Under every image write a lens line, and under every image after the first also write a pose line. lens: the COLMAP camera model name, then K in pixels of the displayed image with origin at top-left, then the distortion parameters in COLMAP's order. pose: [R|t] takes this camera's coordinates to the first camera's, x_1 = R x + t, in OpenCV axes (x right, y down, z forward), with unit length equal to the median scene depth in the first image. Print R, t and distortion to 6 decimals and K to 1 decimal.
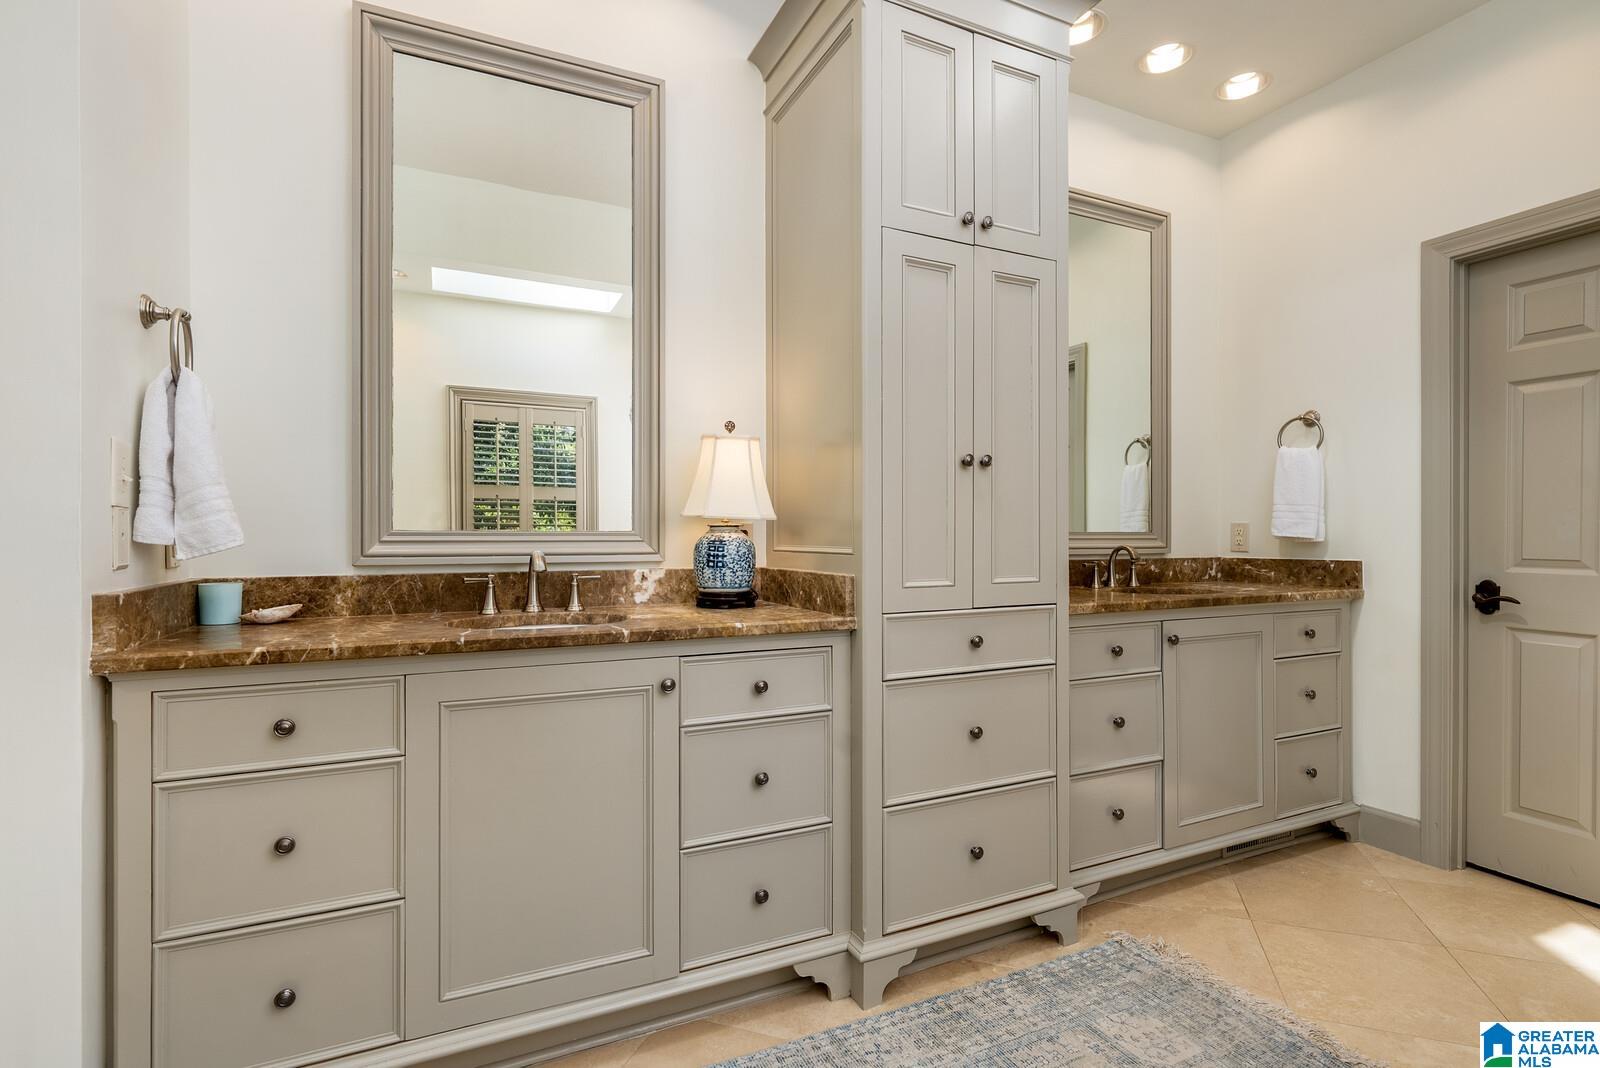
lens RADIAL K [[763.1, 0, 800.7], [0, 763.1, 534.9], [0, 0, 1]] dist [0.006650, -0.001644]
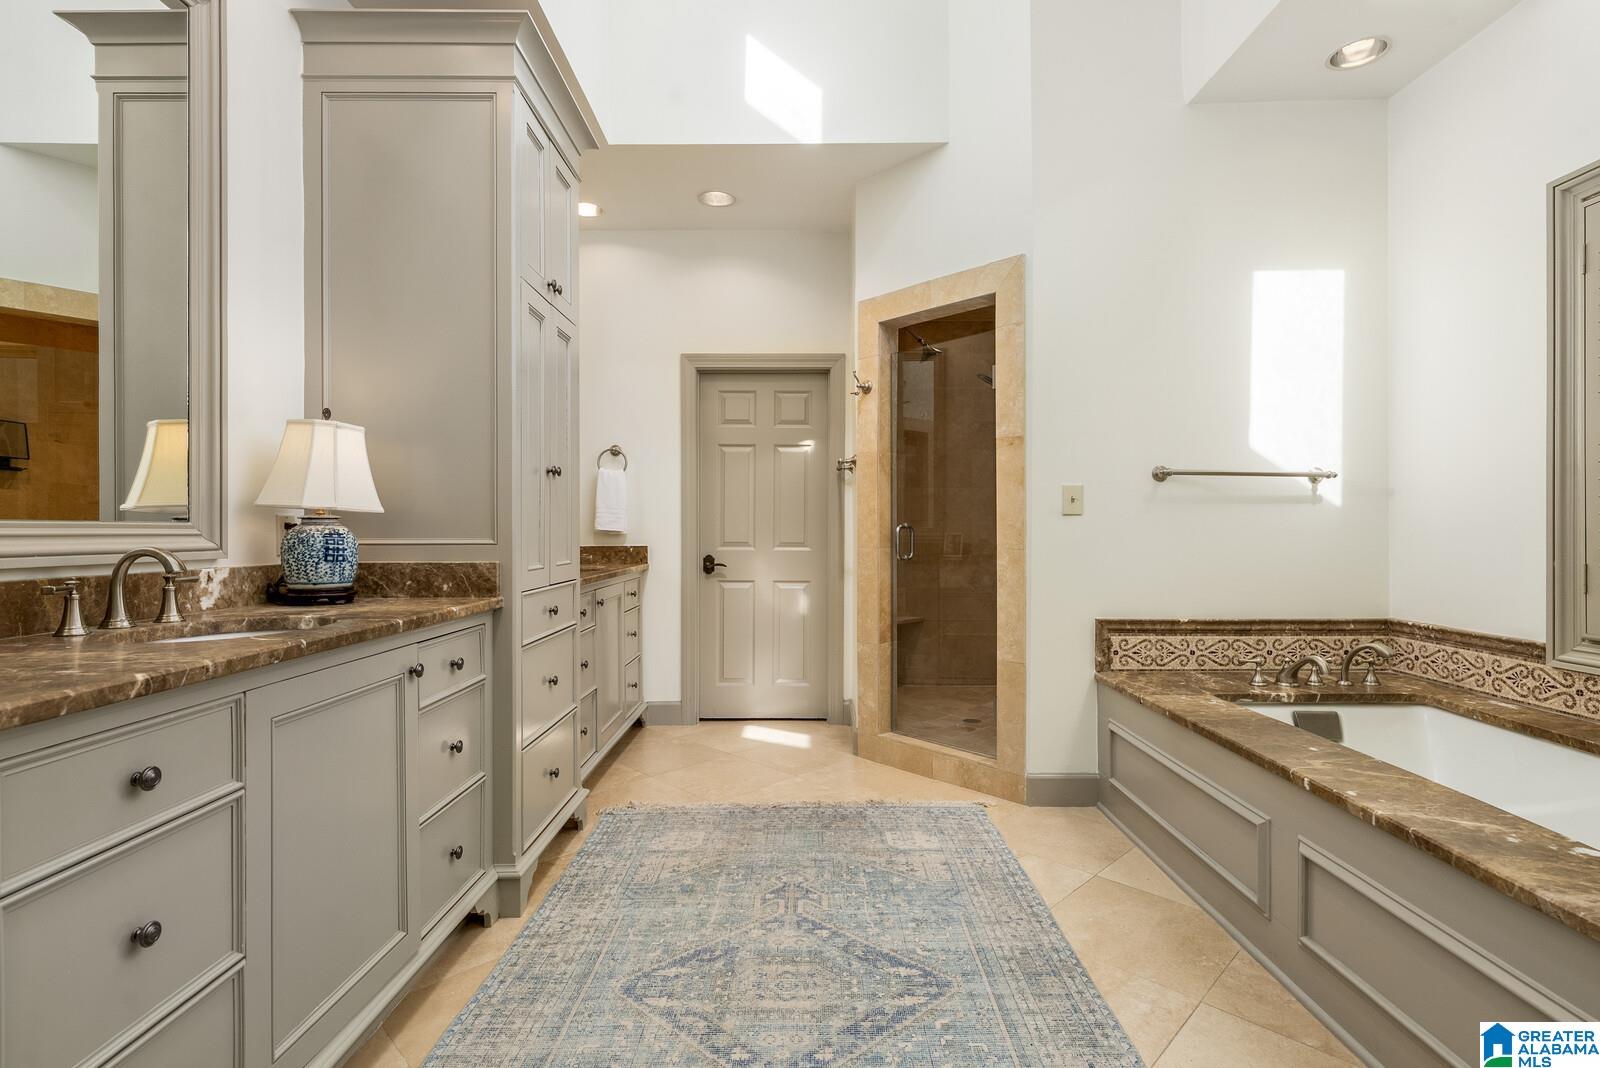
lens RADIAL K [[763.1, 0, 799.6], [0, 763.1, 531.6], [0, 0, 1]] dist [0.006650, -0.001644]
pose [[0.433935, -0.001591, 0.900943, -0.720884], [0.001579, 0.999998, 0.001005, 0.005200], [-0.900943, 0.000987, 0.433937, 0.060607]]
